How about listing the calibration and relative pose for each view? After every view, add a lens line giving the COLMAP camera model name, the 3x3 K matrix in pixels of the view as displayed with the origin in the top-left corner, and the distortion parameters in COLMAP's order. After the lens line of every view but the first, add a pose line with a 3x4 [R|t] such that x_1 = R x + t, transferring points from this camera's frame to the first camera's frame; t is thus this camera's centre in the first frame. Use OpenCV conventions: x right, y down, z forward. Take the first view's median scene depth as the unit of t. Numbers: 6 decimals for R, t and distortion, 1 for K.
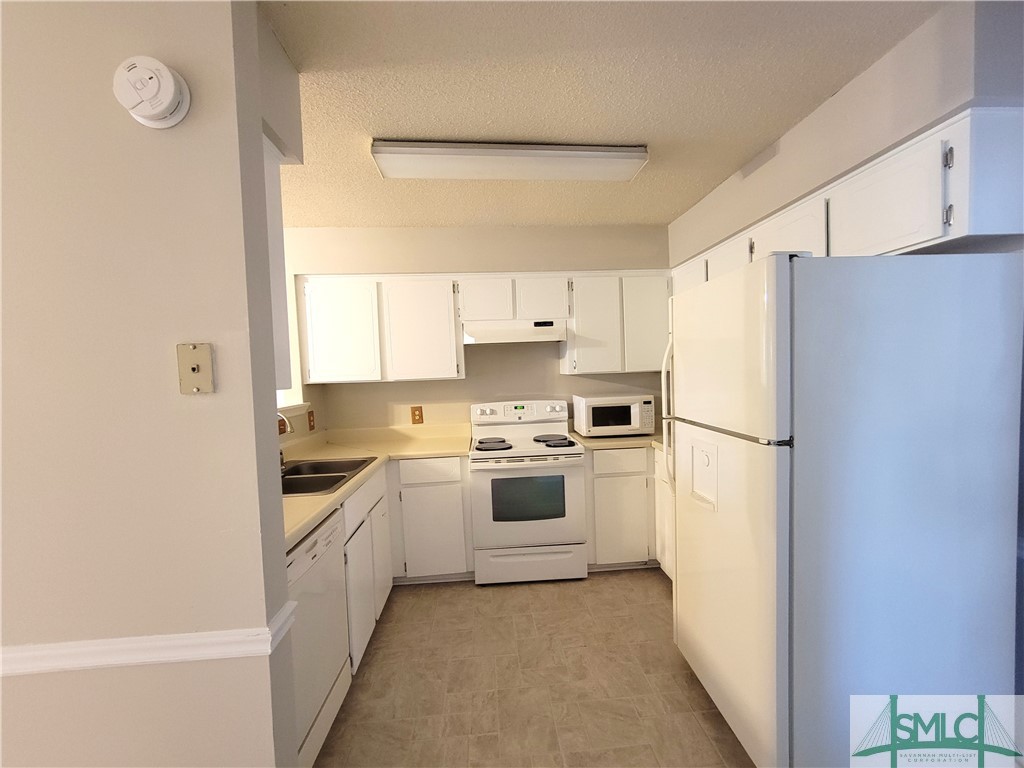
lens RADIAL K [[419.6, 0, 512.9], [0, 419.6, 386.7], [0, 0, 1]] dist [-0.002908, 0.002629]
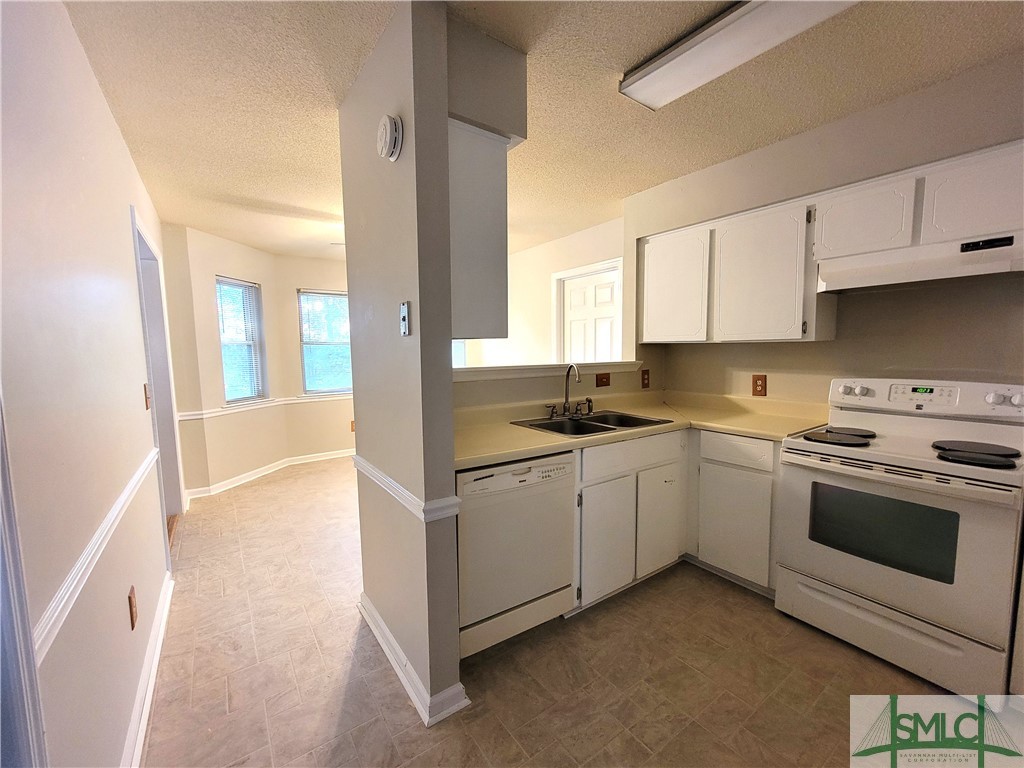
lens RADIAL K [[419.6, 0, 516.1], [0, 419.6, 386.4], [0, 0, 1]] dist [-0.002908, 0.002629]
pose [[0.523618, 0.108554, -0.845009, 0.263314], [-0.044063, 0.993972, 0.100387, 0.009856], [0.850813, -0.015331, 0.525245, 0.192878]]
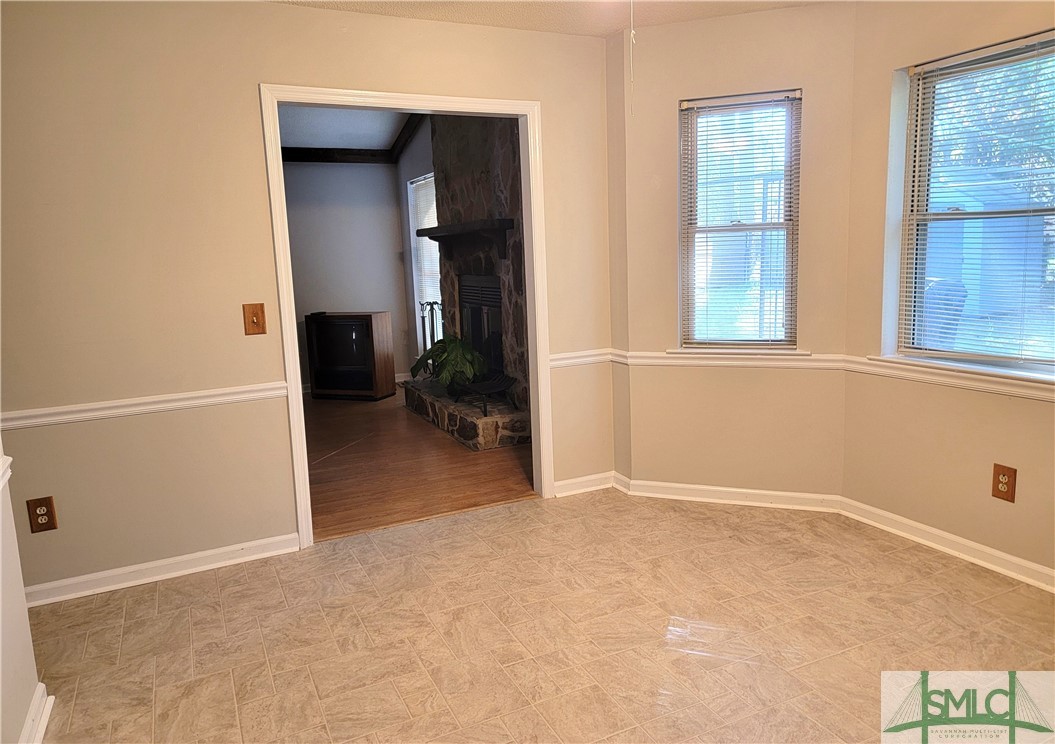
lens RADIAL K [[735.5, 0, 548.8], [0, 735.5, 355.2], [0, 0, 1]] dist [0.052492, -0.000914]
pose [[-0.921765, 0.119408, -0.368905, 0.122664], [0.048908, 0.979608, 0.194876, 0.008404], [0.384652, 0.161587, -0.908808, 0.338910]]
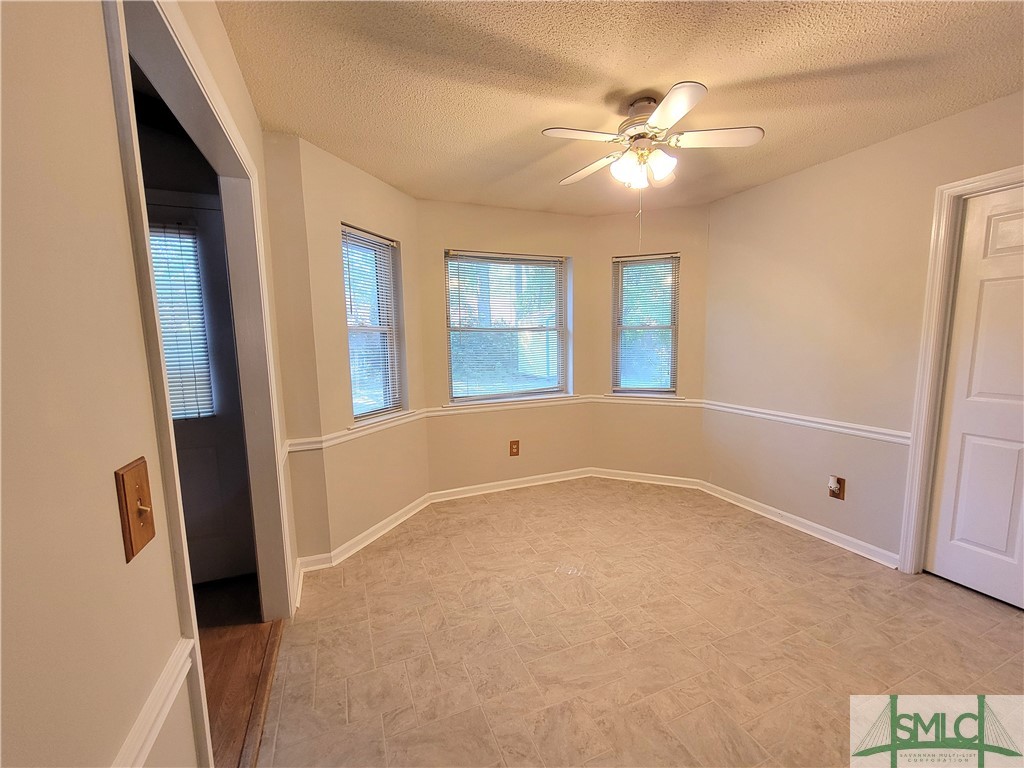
lens RADIAL K [[419.6, 0, 513.1], [0, 419.6, 381.2], [0, 0, 1]] dist [-0.002908, 0.002629]
pose [[0.319591, 0.121350, -0.939753, 0.159677], [-0.031865, 0.992581, 0.117335, 0.014743], [0.947020, -0.007554, 0.321087, 0.185287]]
